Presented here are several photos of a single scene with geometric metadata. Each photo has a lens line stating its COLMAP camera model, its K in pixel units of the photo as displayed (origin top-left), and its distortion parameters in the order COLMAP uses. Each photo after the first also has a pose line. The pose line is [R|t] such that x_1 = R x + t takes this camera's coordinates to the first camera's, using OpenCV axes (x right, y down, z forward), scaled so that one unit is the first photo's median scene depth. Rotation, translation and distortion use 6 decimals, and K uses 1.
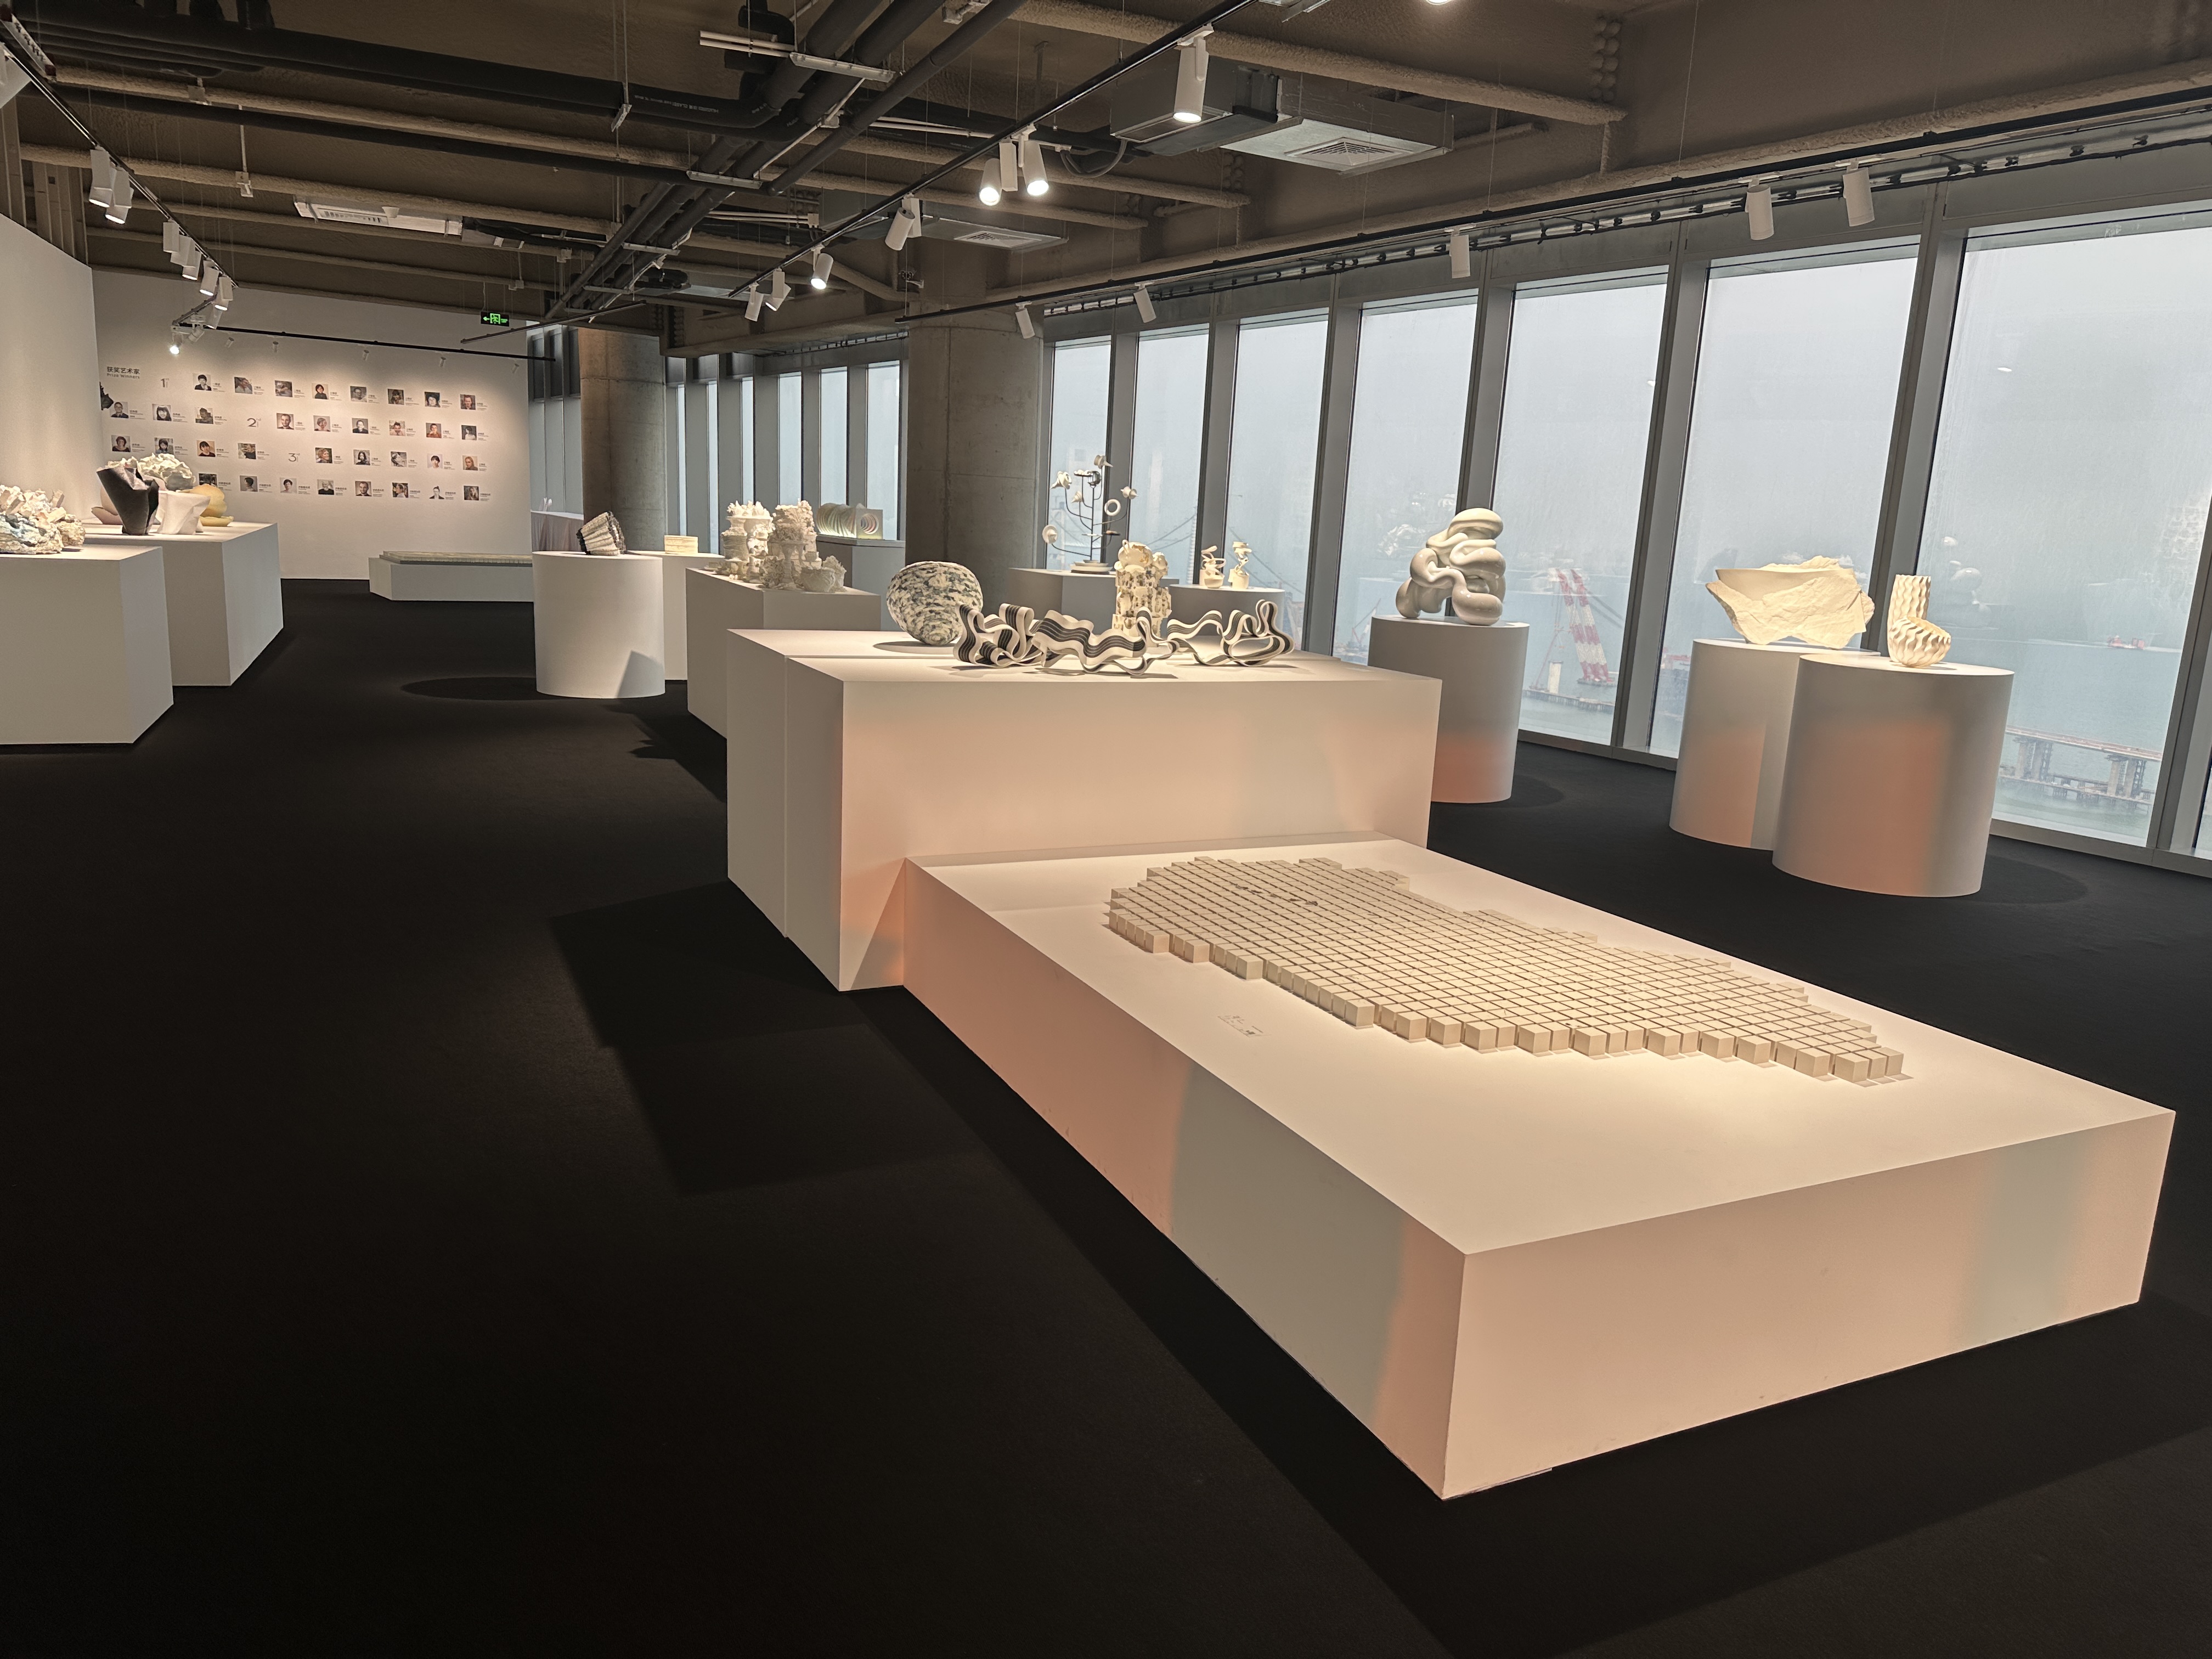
lens RADIAL K [[1495.3, 0, 1106.0], [0, 1495.3, 829.5], [0, 0, 1]] dist [0.038928, -0.050477]
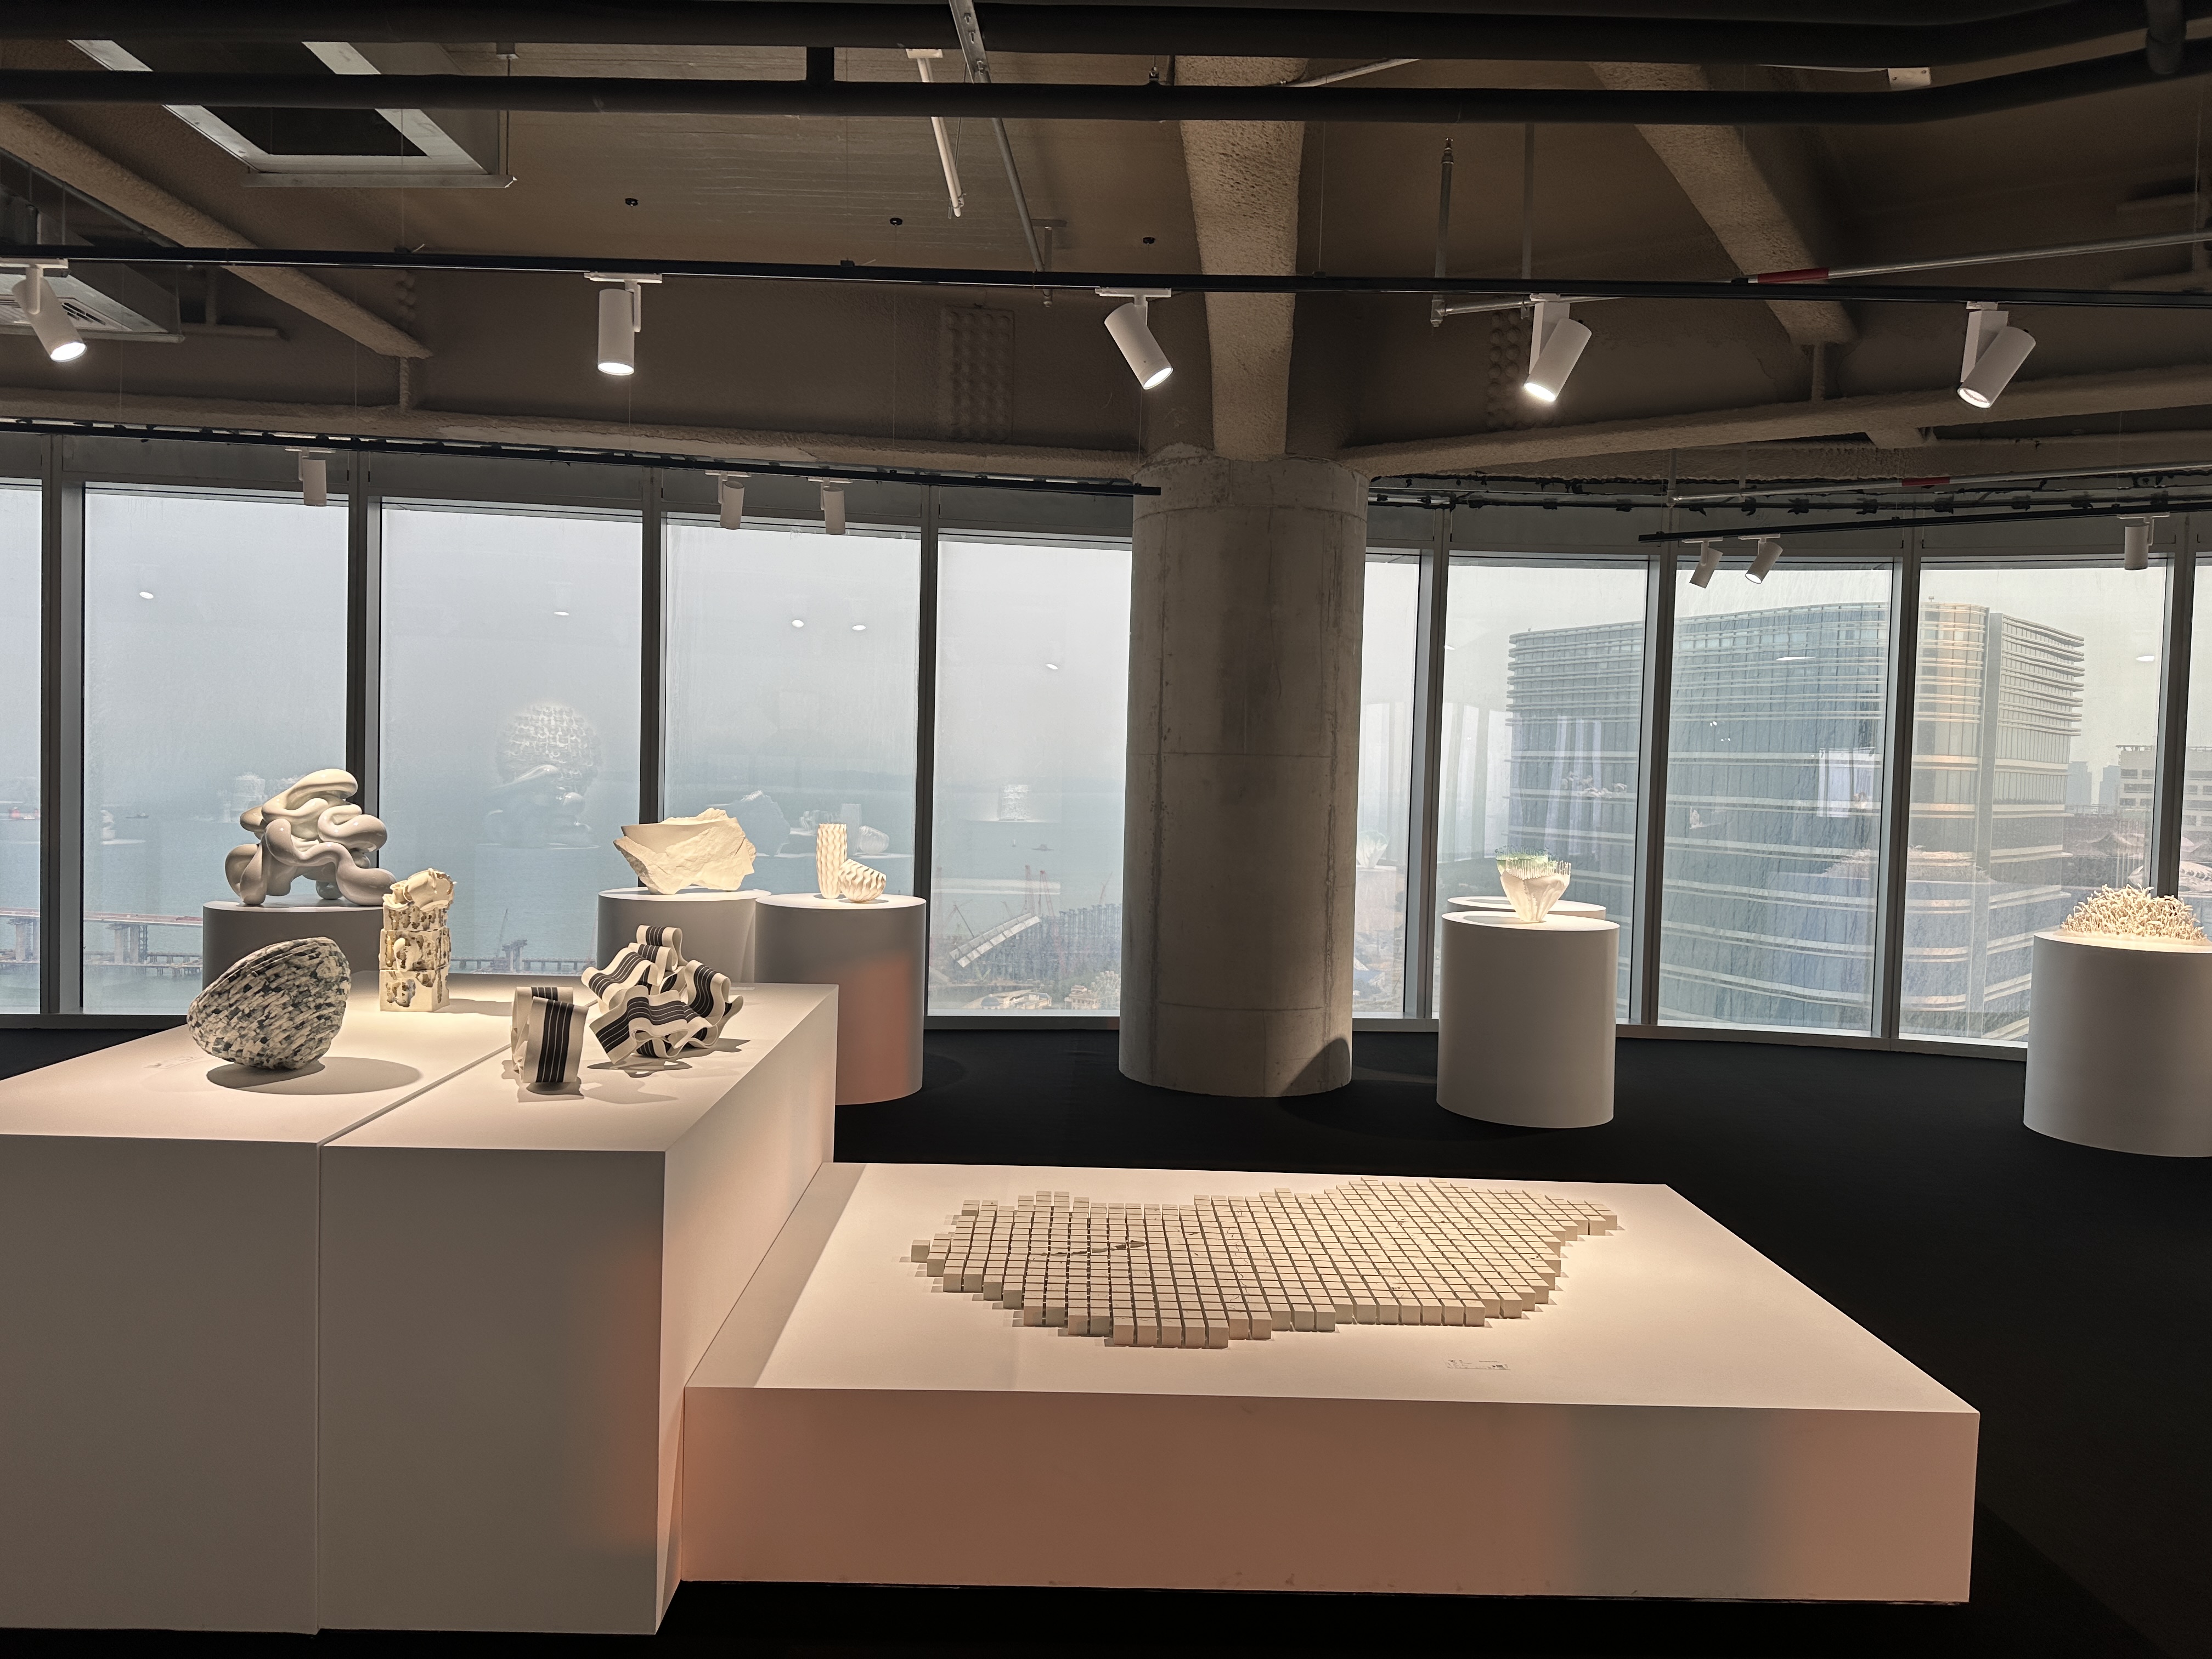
lens RADIAL K [[1495.3, 0, 1106.0], [0, 1495.3, 829.5], [0, 0, 1]] dist [0.038928, -0.050477]
pose [[0.426497, -0.074456, 0.901419, -0.468795], [0.180276, 0.983608, -0.004051, -0.139048], [-0.886341, 0.164232, 0.432929, 0.357701]]
